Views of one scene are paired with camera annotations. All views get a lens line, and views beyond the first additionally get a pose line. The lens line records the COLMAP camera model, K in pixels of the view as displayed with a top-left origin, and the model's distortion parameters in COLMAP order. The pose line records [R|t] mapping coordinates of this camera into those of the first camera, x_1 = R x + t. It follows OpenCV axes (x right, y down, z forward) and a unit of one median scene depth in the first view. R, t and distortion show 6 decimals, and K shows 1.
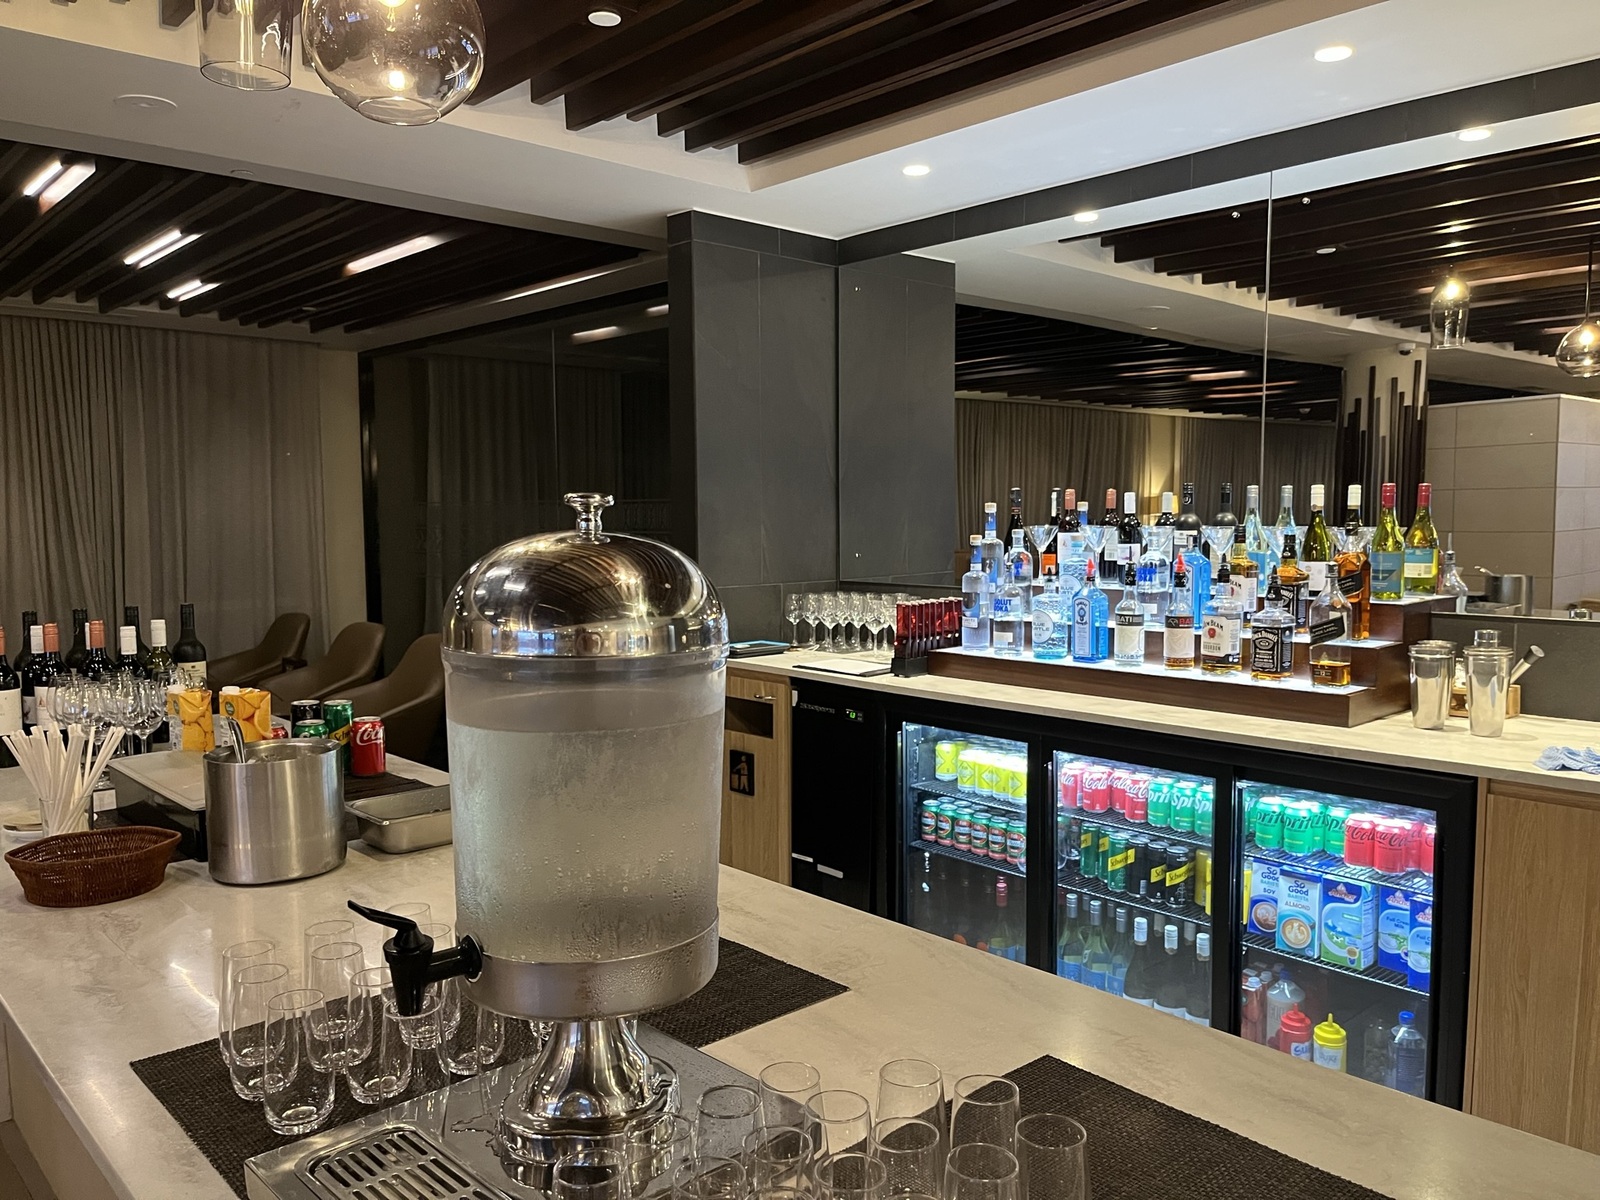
lens RADIAL K [[1221.7, 0, 800.0], [0, 1221.7, 600.0], [0, 0, 1]] dist [0.053638, -0.082762]
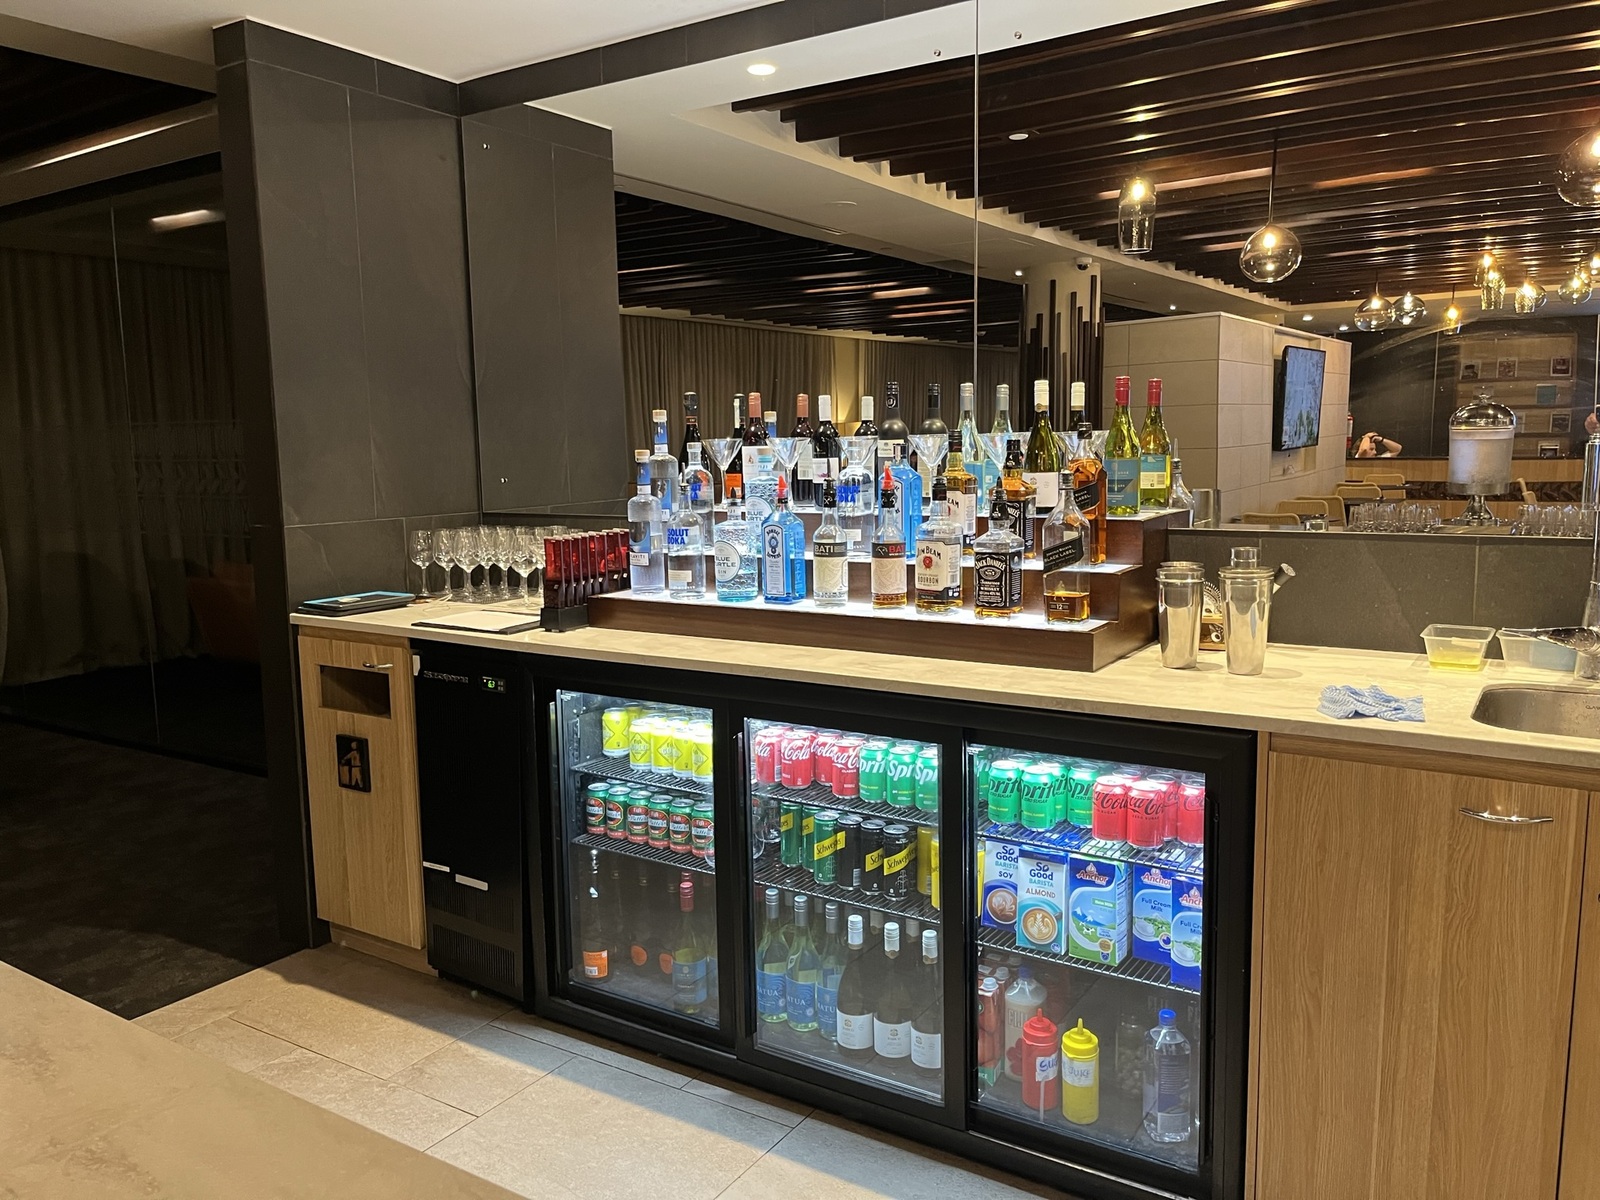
lens RADIAL K [[1221.7, 0, 800.0], [0, 1221.7, 600.0], [0, 0, 1]] dist [0.053638, -0.082762]
pose [[0.969036, -0.044881, 0.242807, 0.050302], [0.031556, 0.997789, 0.058493, 0.001515], [-0.244895, -0.049020, 0.968310, 0.216029]]
